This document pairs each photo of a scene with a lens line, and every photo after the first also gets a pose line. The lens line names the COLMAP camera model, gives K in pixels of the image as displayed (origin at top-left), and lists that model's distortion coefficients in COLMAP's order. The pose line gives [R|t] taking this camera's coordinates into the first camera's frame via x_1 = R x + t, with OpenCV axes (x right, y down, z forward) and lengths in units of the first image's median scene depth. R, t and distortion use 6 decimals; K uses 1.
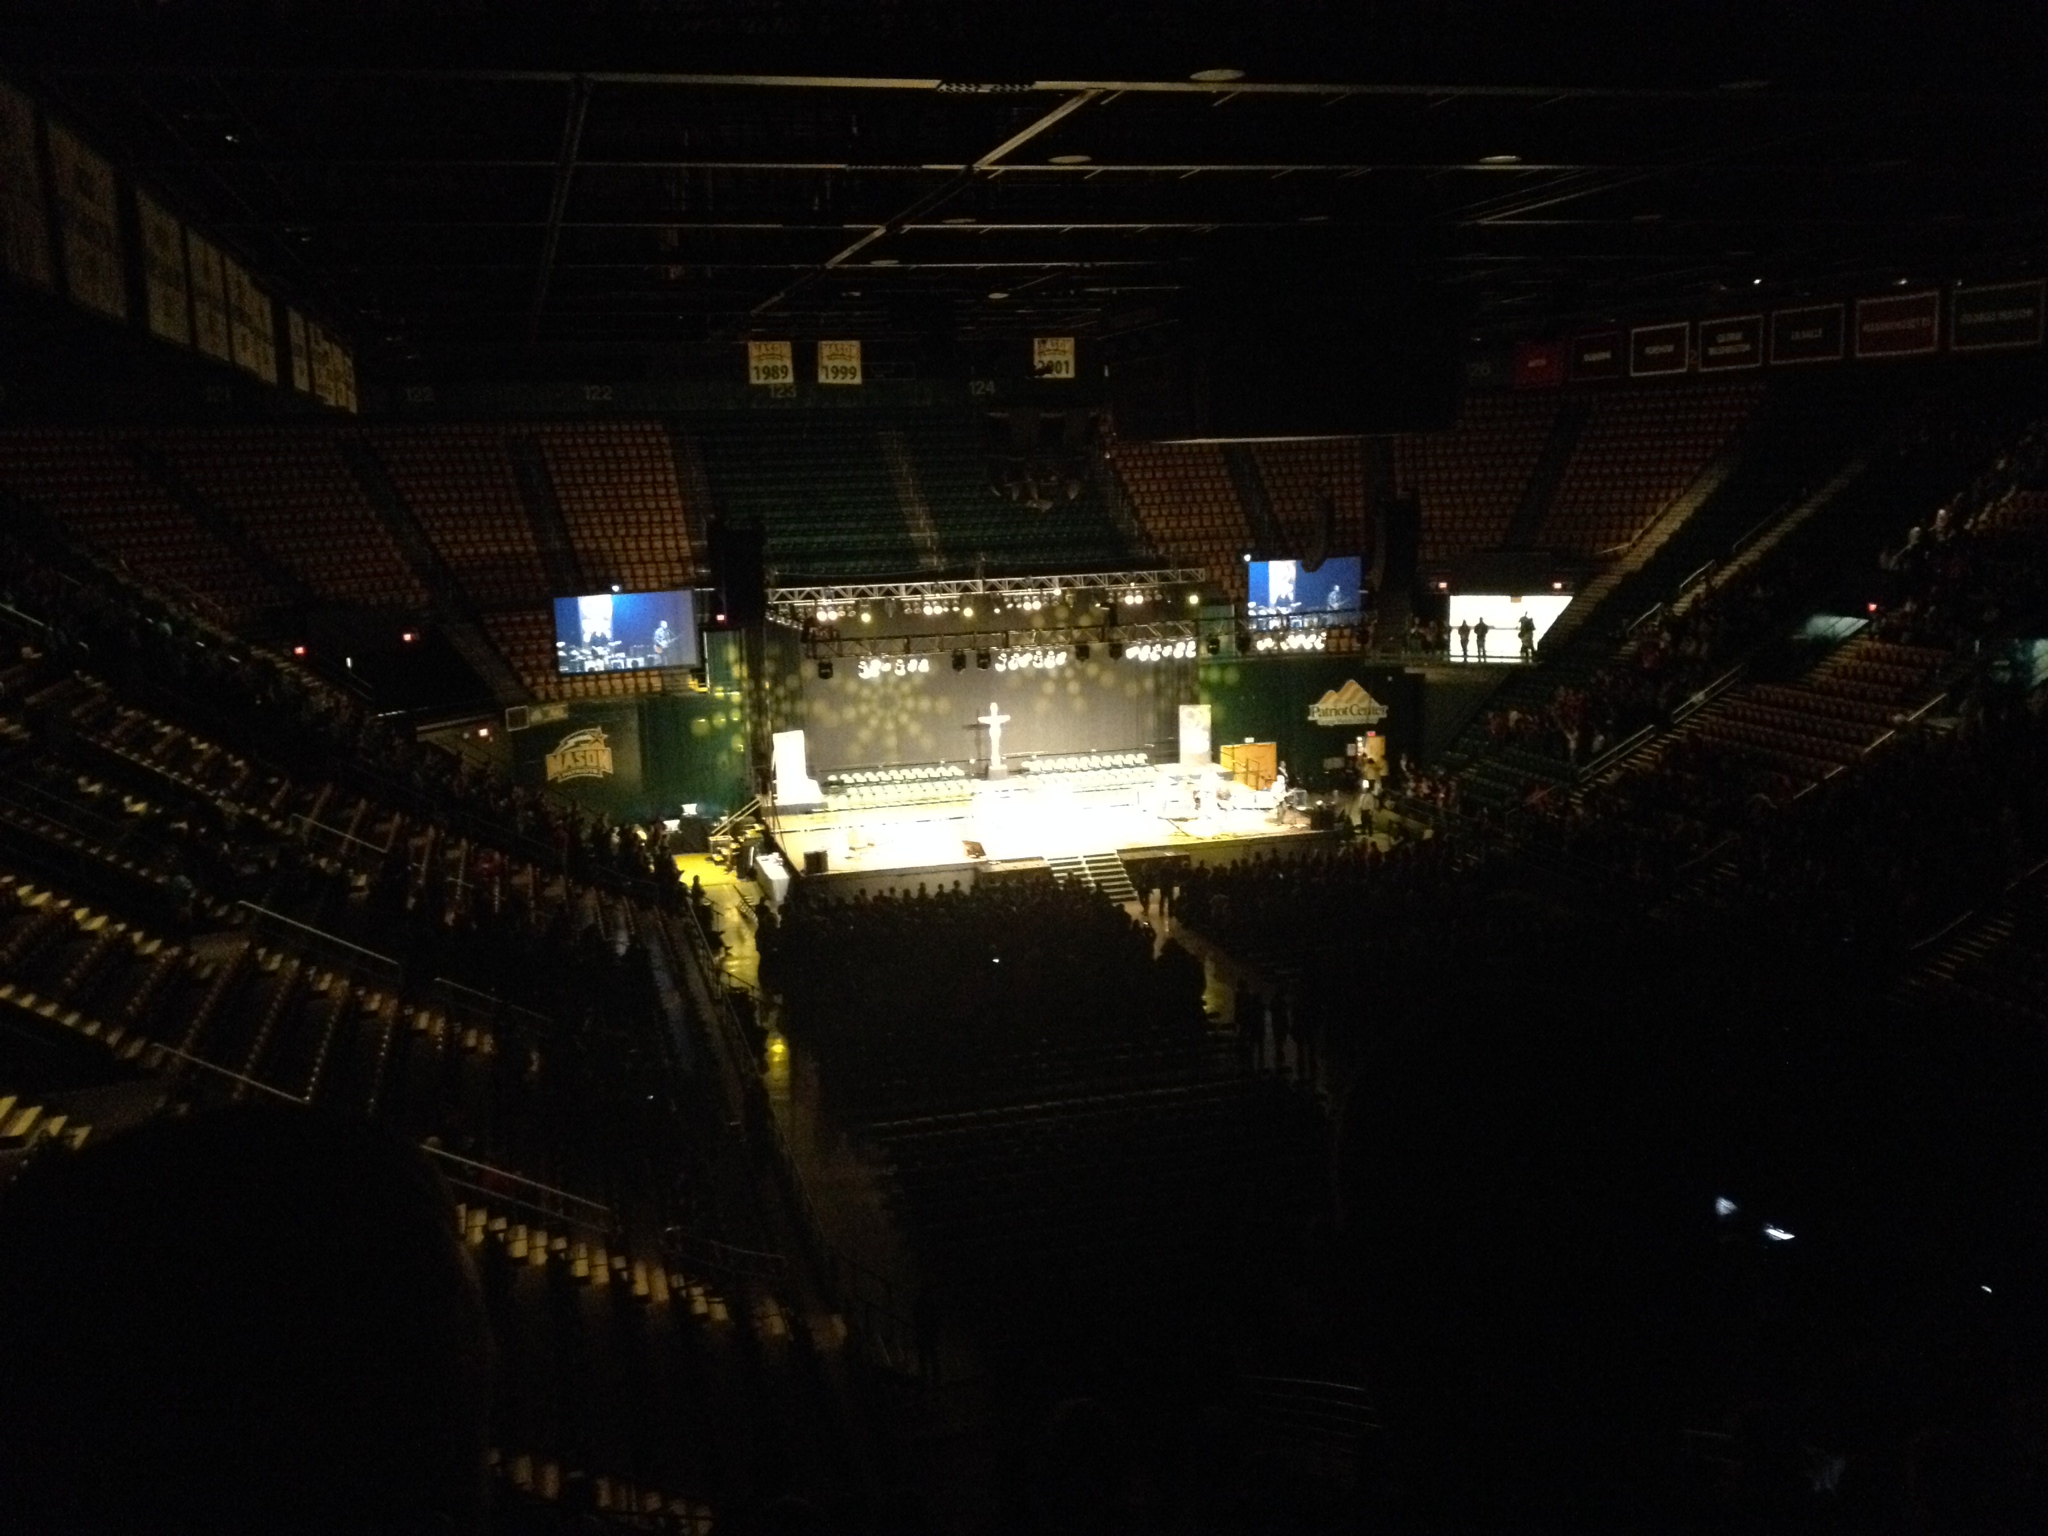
lens RADIAL K [[1907.6, 0, 1028.7], [0, 1907.6, 772.7], [0, 0, 1]] dist [0.188505, -0.455867]
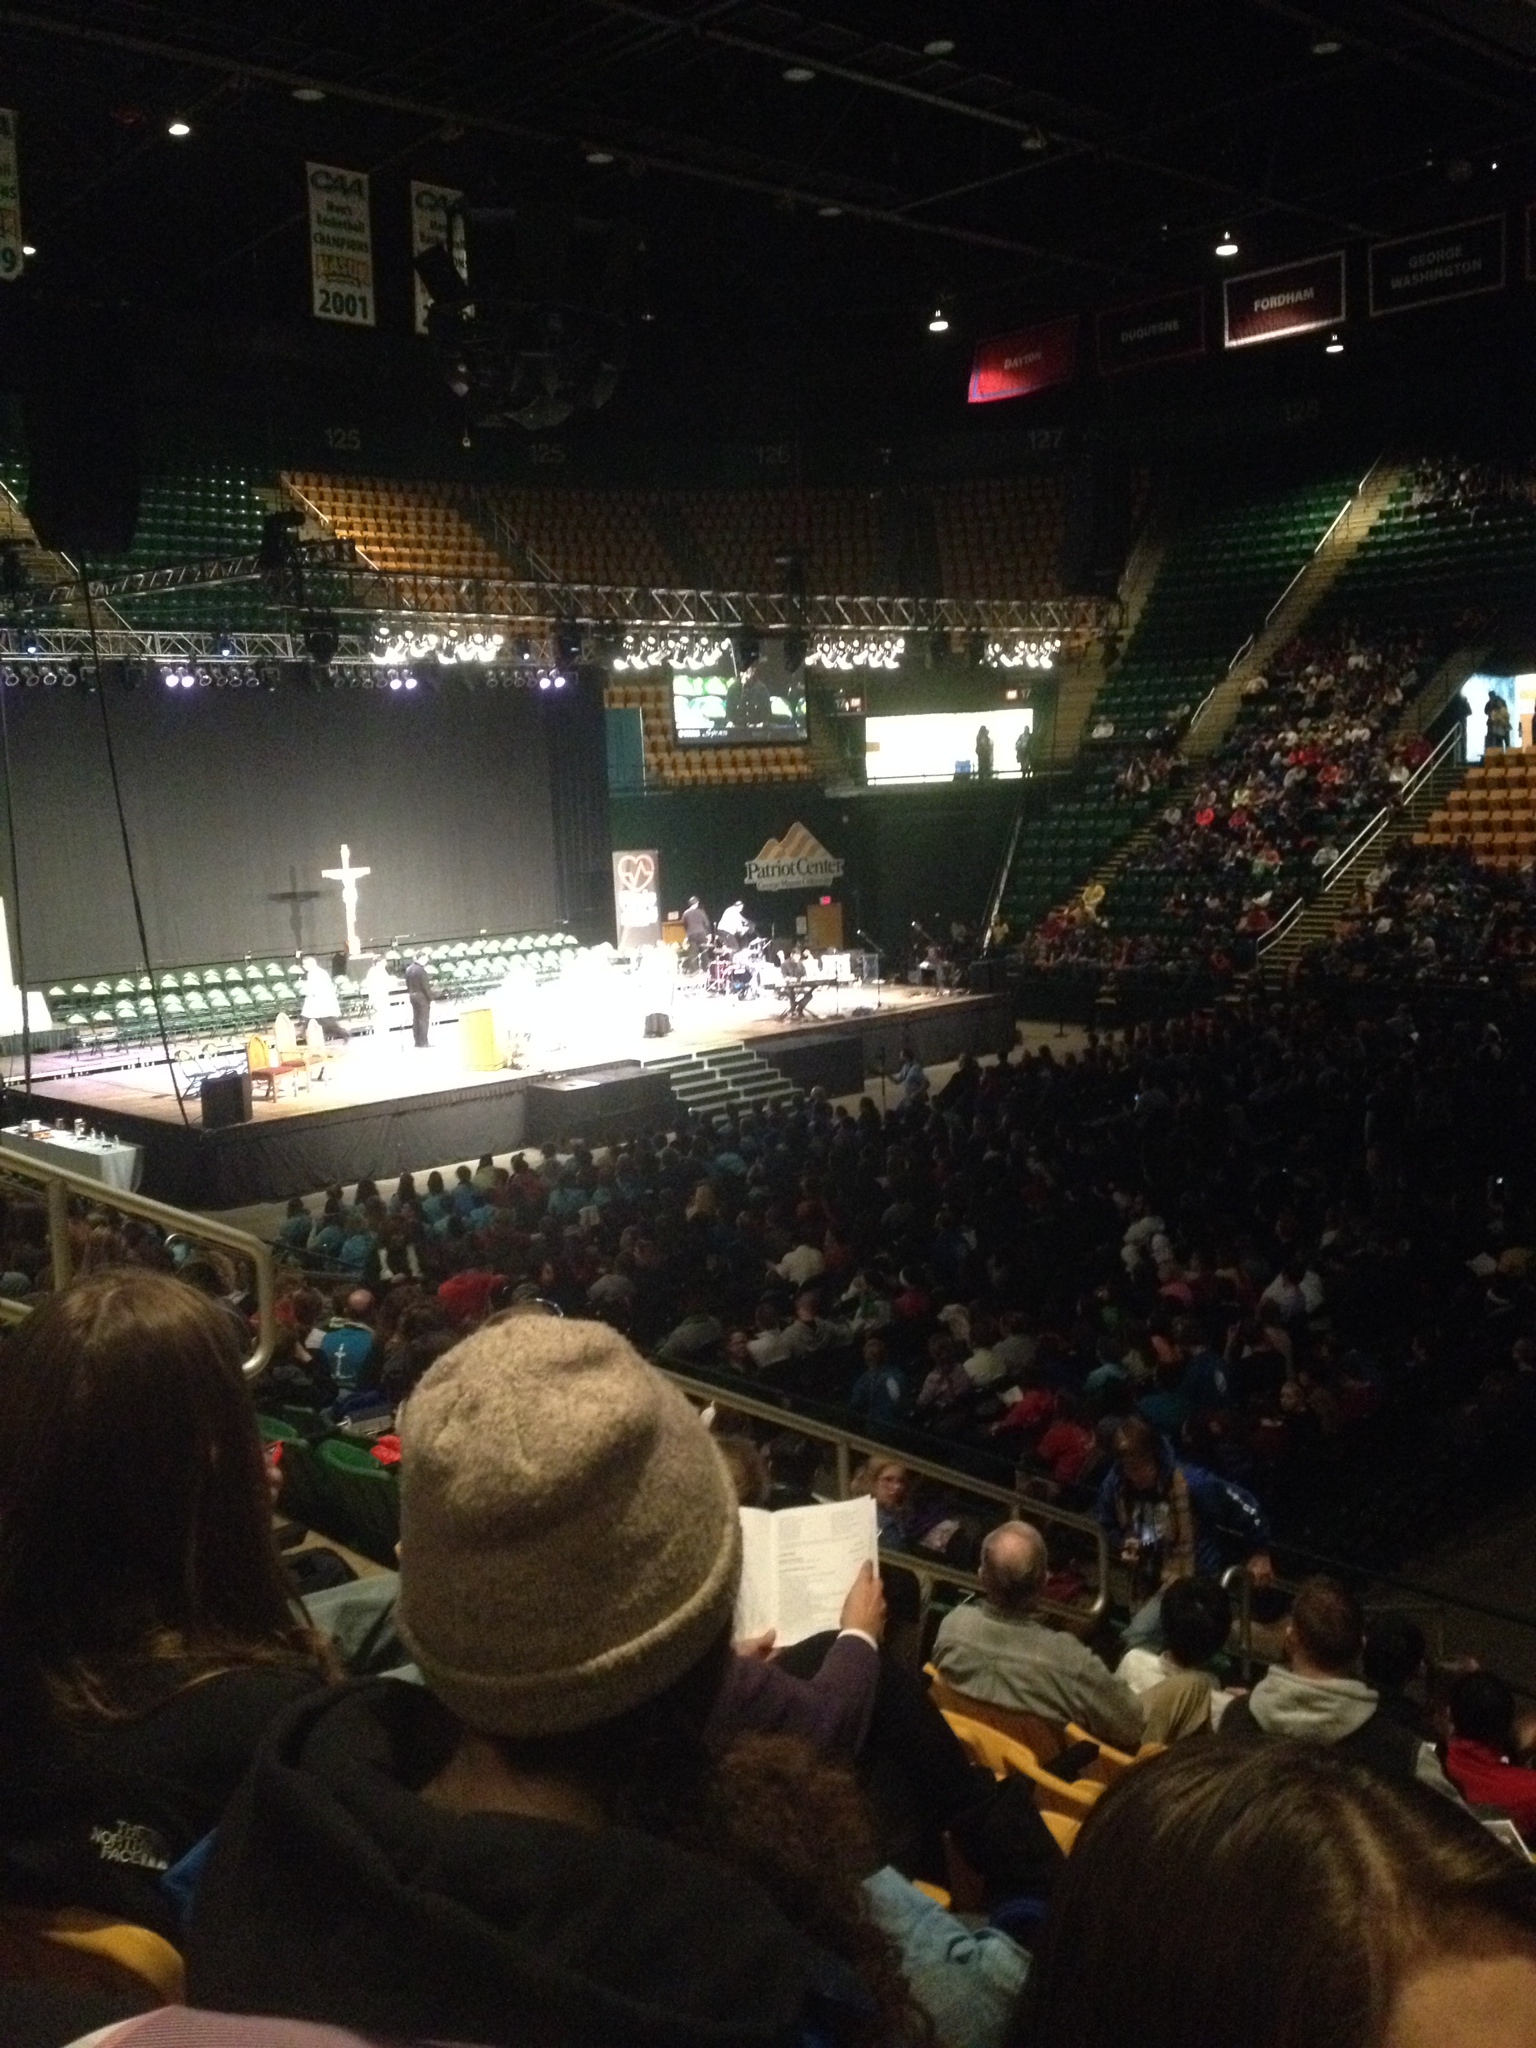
lens RADIAL K [[1907.6, 0, 765.5], [0, 1907.6, 1029.9], [0, 0, 1]] dist [0.188505, -0.455867]
pose [[0.882697, -0.071890, 0.464412, -0.193744], [0.094556, 0.995189, -0.025666, 0.049355], [-0.460332, 0.066569, 0.885247, 0.474449]]
